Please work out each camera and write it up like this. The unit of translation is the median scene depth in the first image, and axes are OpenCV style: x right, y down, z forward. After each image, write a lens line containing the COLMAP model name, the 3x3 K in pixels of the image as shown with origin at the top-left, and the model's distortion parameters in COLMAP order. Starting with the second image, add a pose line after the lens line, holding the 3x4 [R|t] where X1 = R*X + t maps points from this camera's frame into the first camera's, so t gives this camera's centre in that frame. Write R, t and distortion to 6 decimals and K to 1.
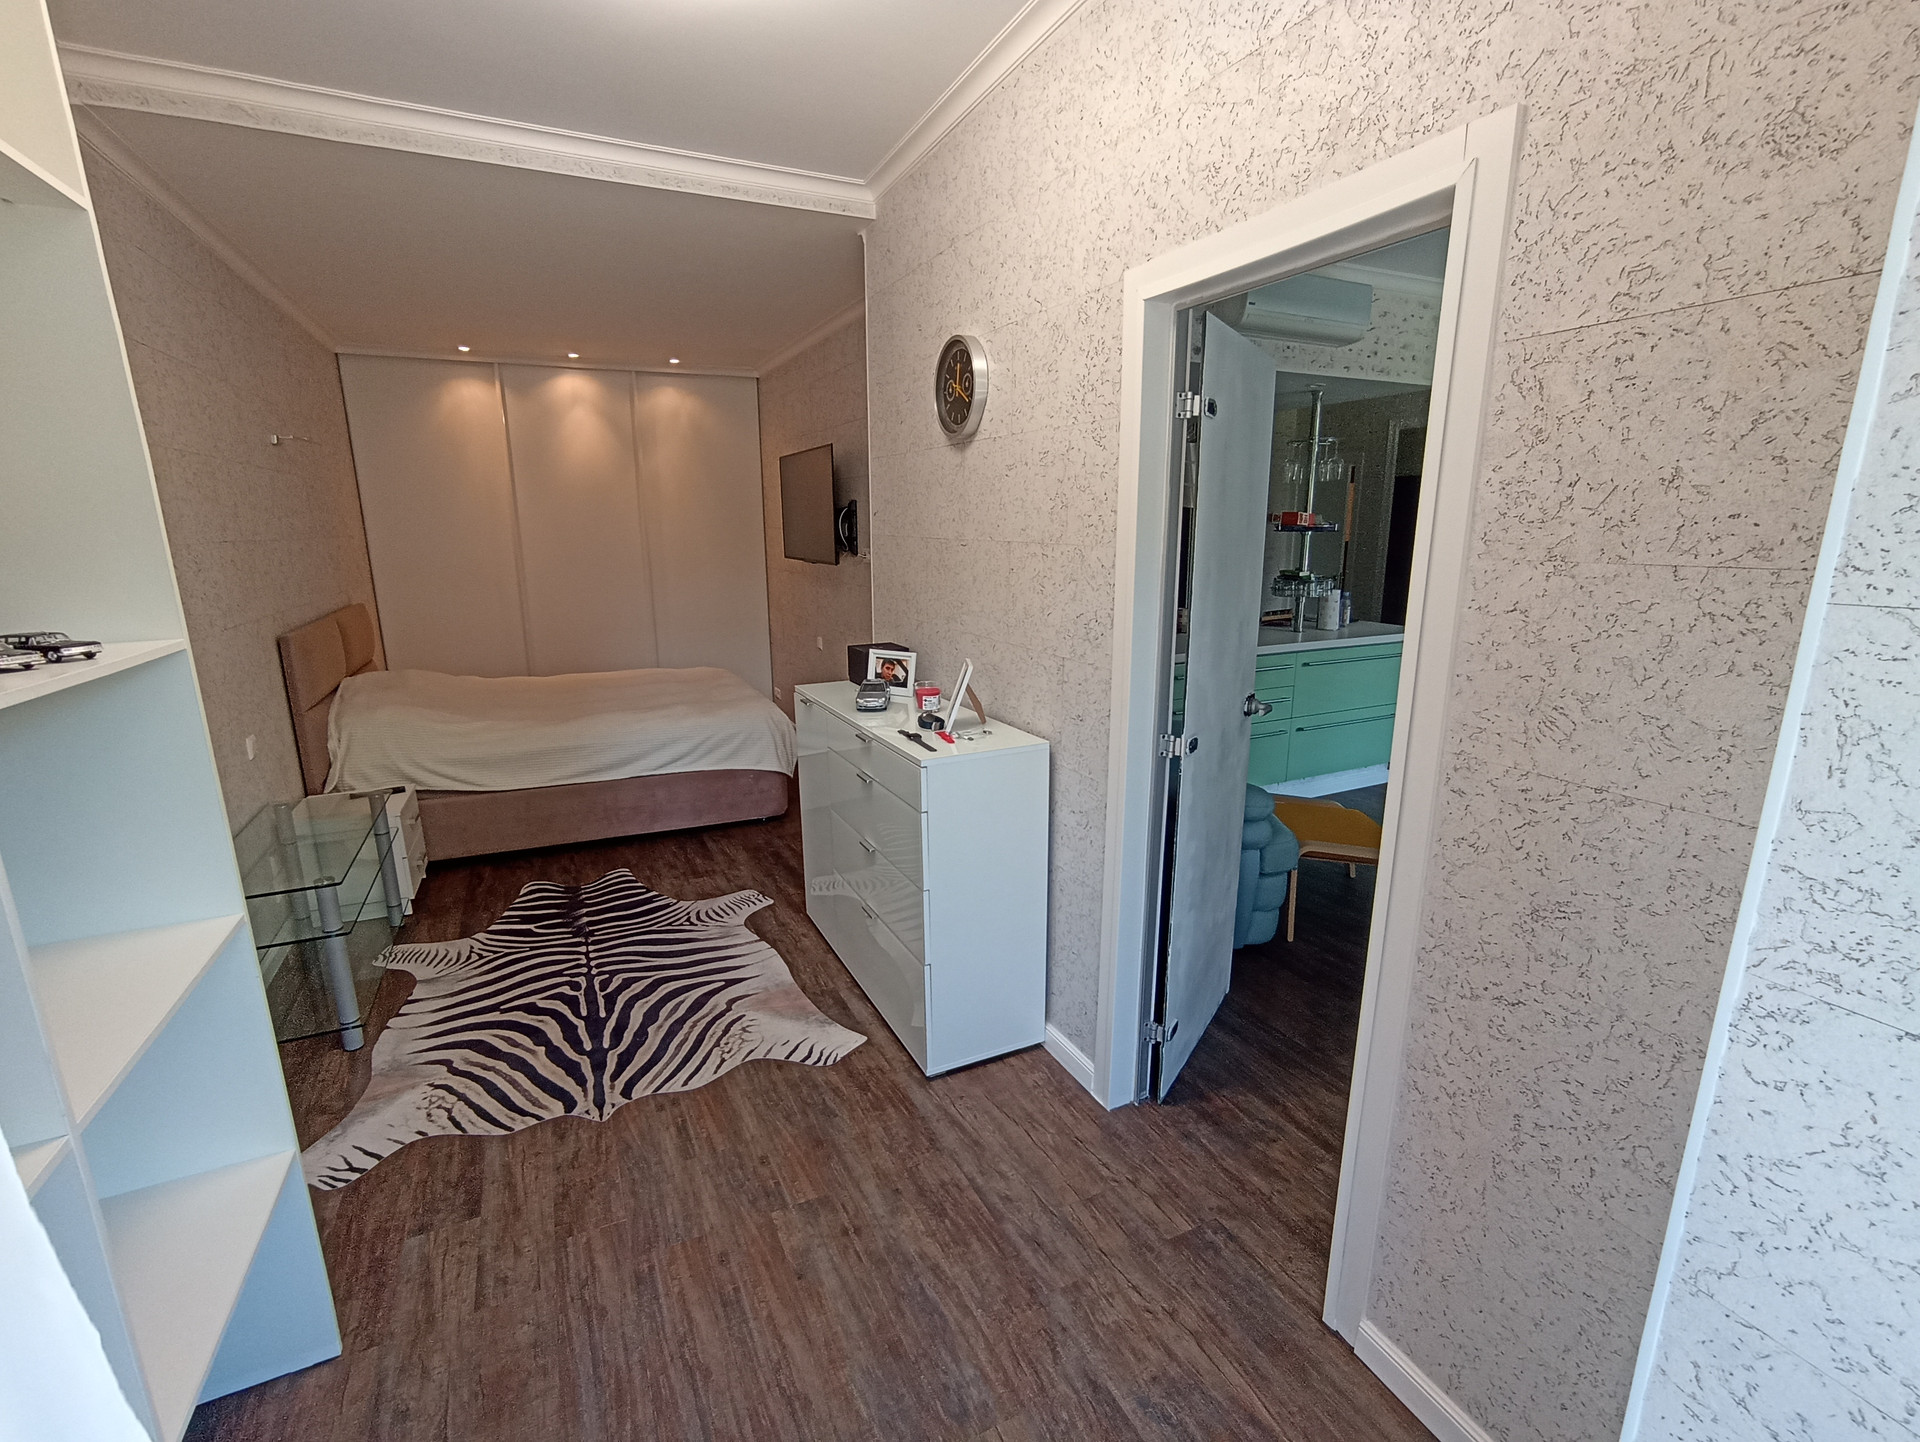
lens RADIAL K [[858.8, 0, 960.0], [0, 858.8, 721.0], [0, 0, 1]] dist [-0.062400, 0.038320]
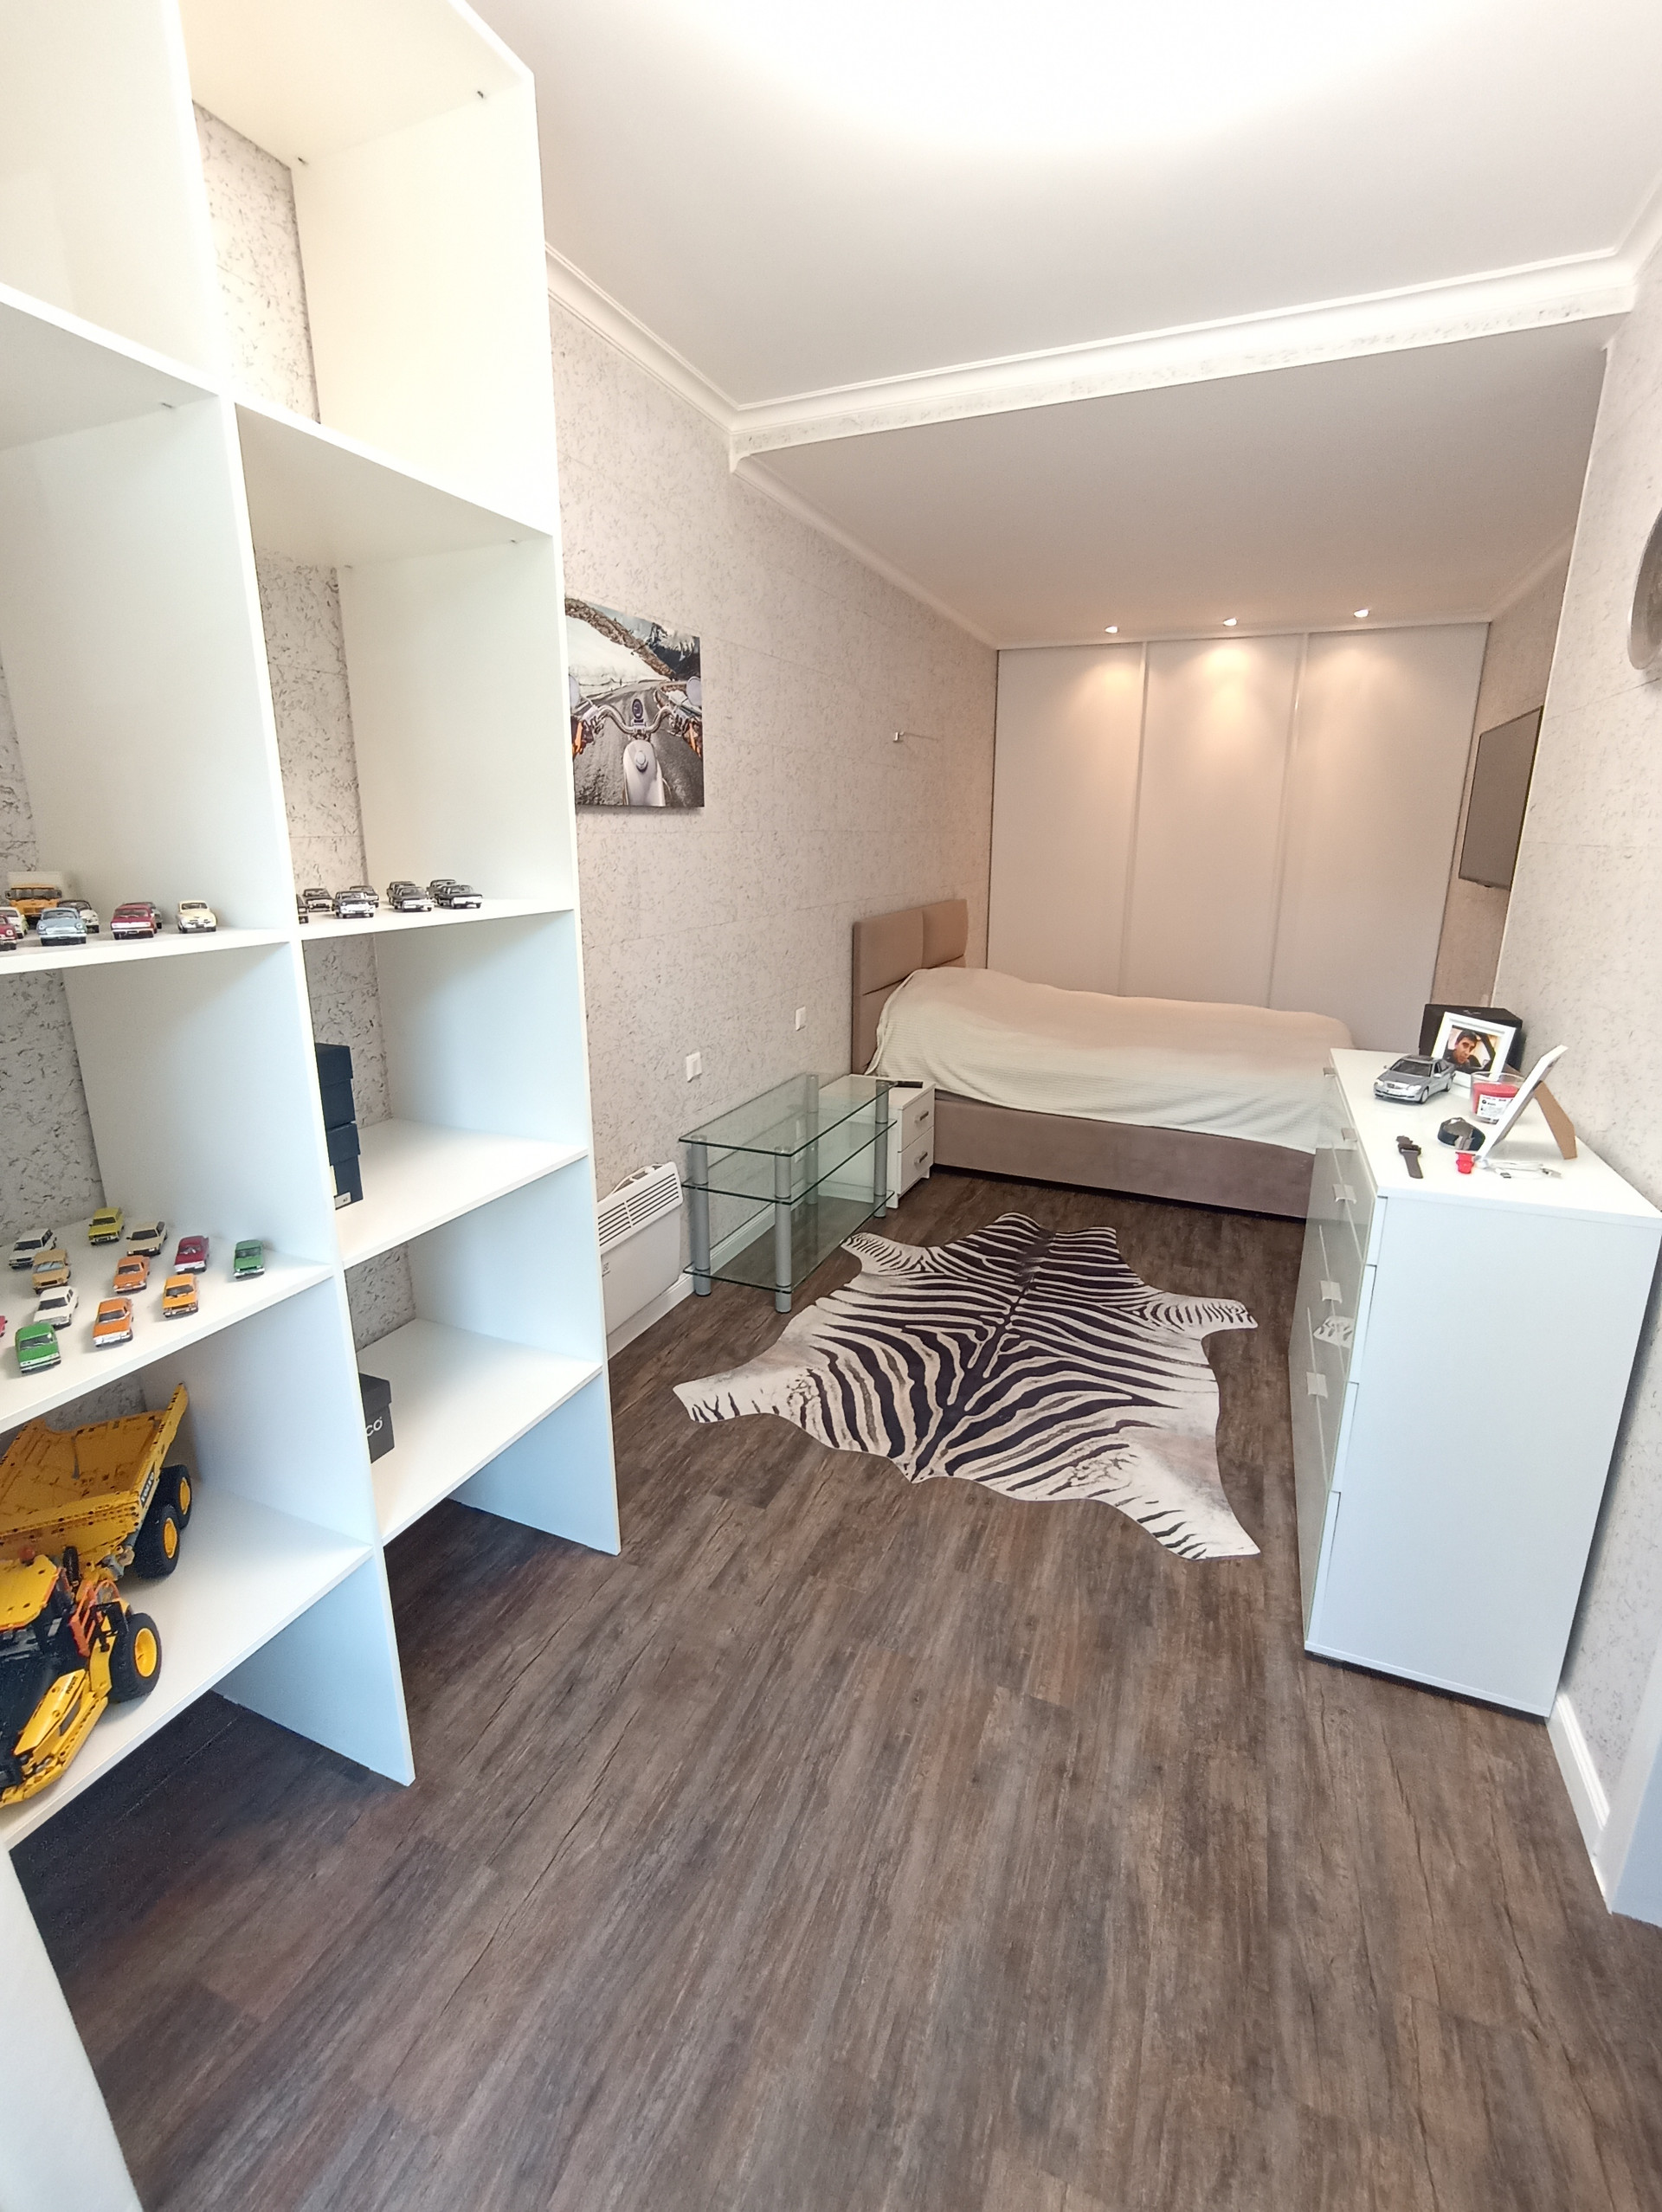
lens RADIAL K [[998.2, 0, 831.5], [0, 998.2, 1094.2], [0, 0, 1]] dist [-0.059883, 0.040438]
pose [[0.661063, 0.199280, -0.723383, 0.158763], [-0.176930, 0.978300, 0.107818, -0.021774], [0.729172, 0.056713, 0.681977, 0.157548]]
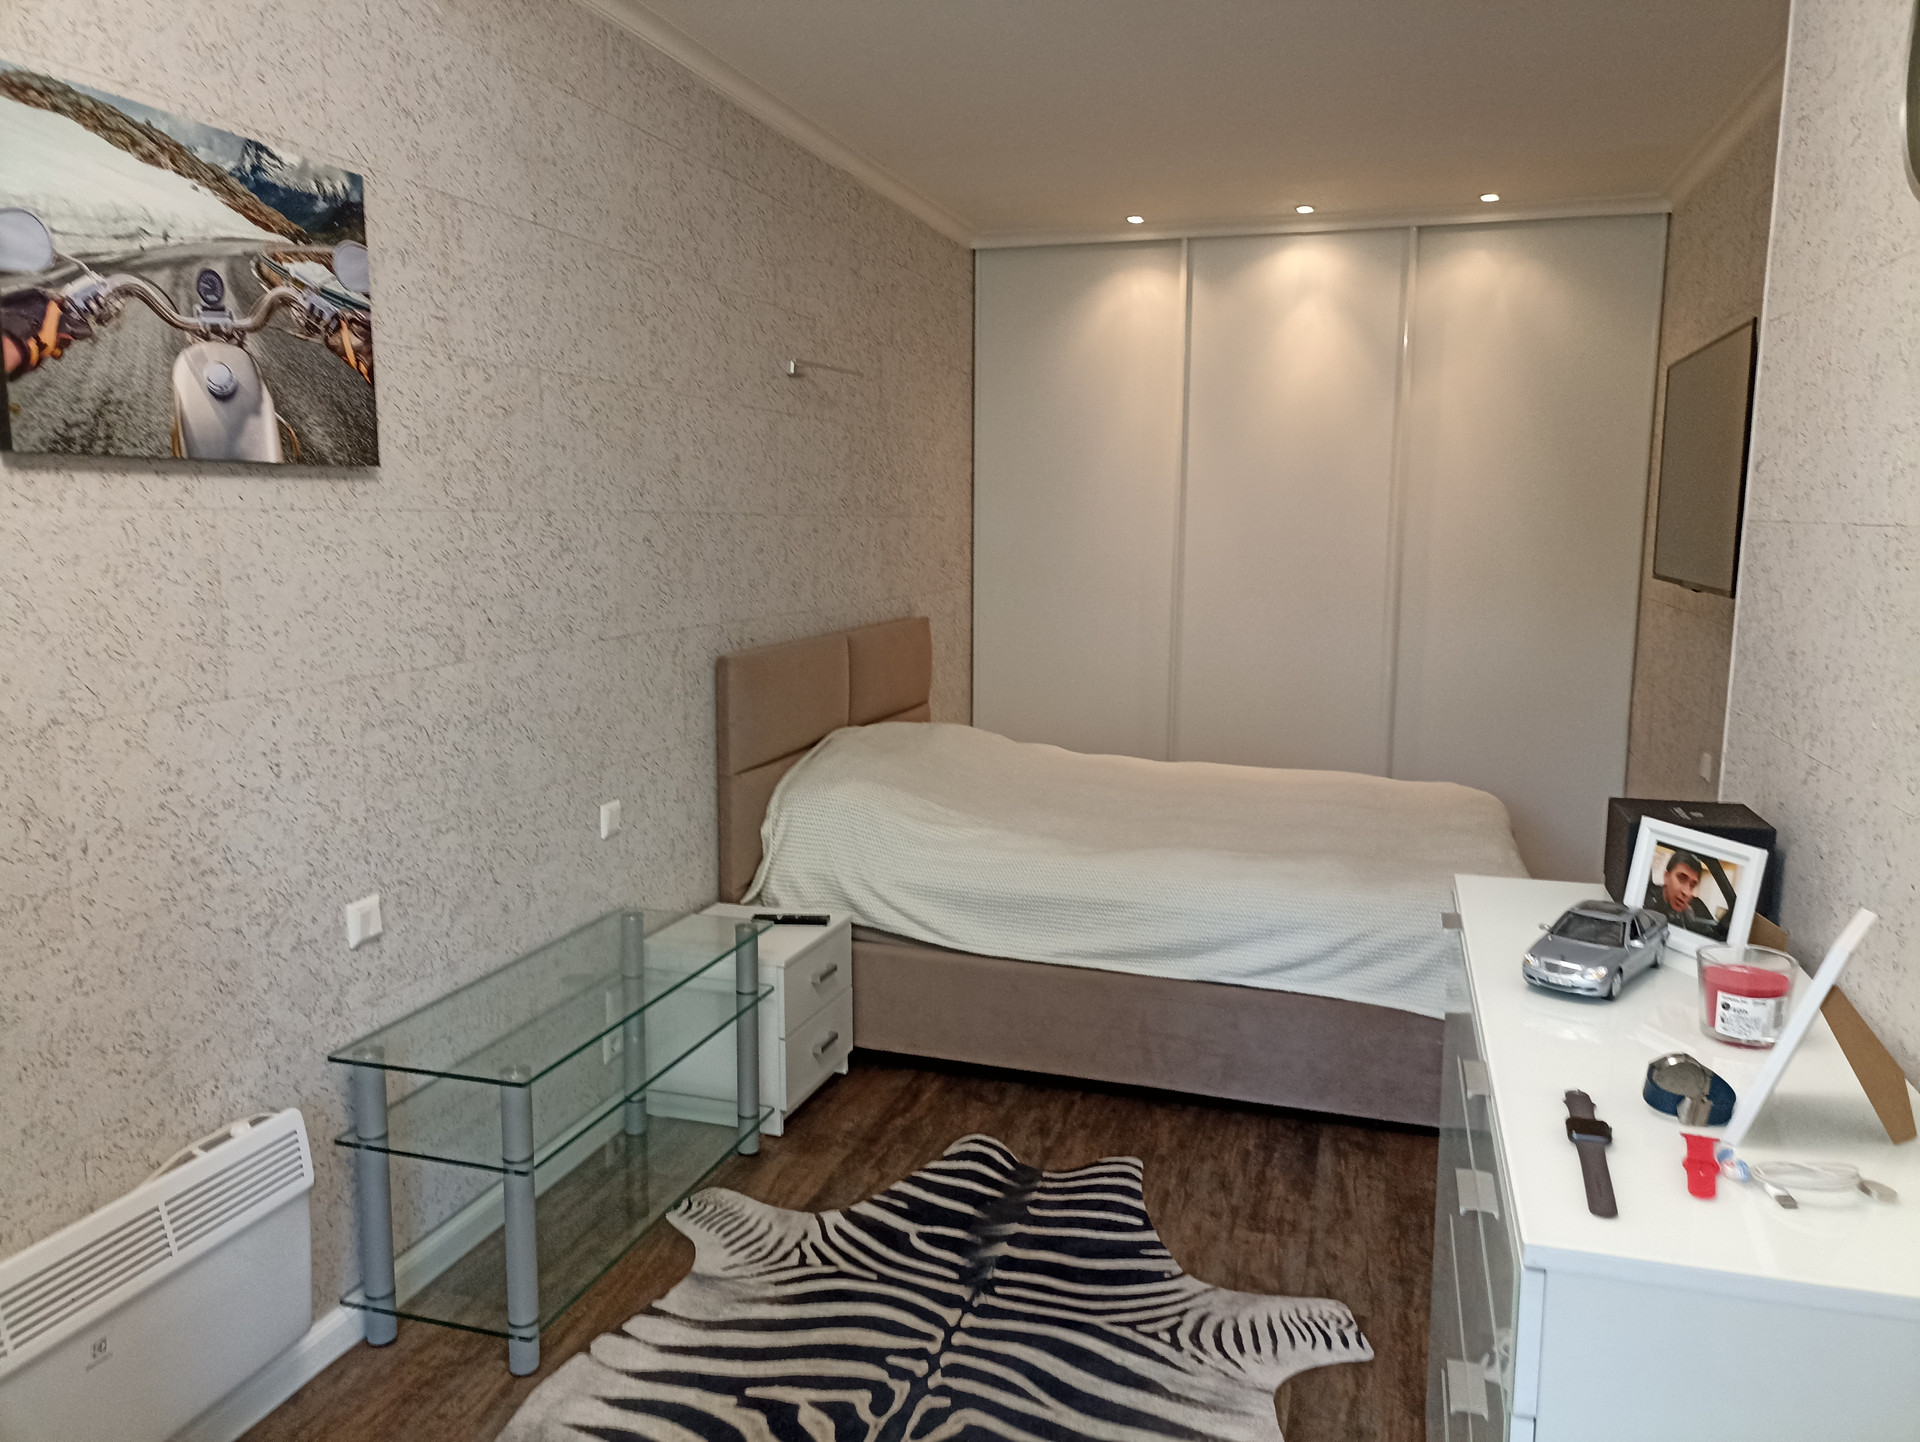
lens RADIAL K [[1402.5, 0, 960.0], [0, 1402.5, 721.0], [0, 0, 1]] dist [0.039756, -0.043607]
pose [[0.734113, 0.105715, -0.670747, 0.093896], [-0.163147, 0.986331, -0.023105, -0.069655], [0.659136, 0.126392, 0.741326, 0.385185]]
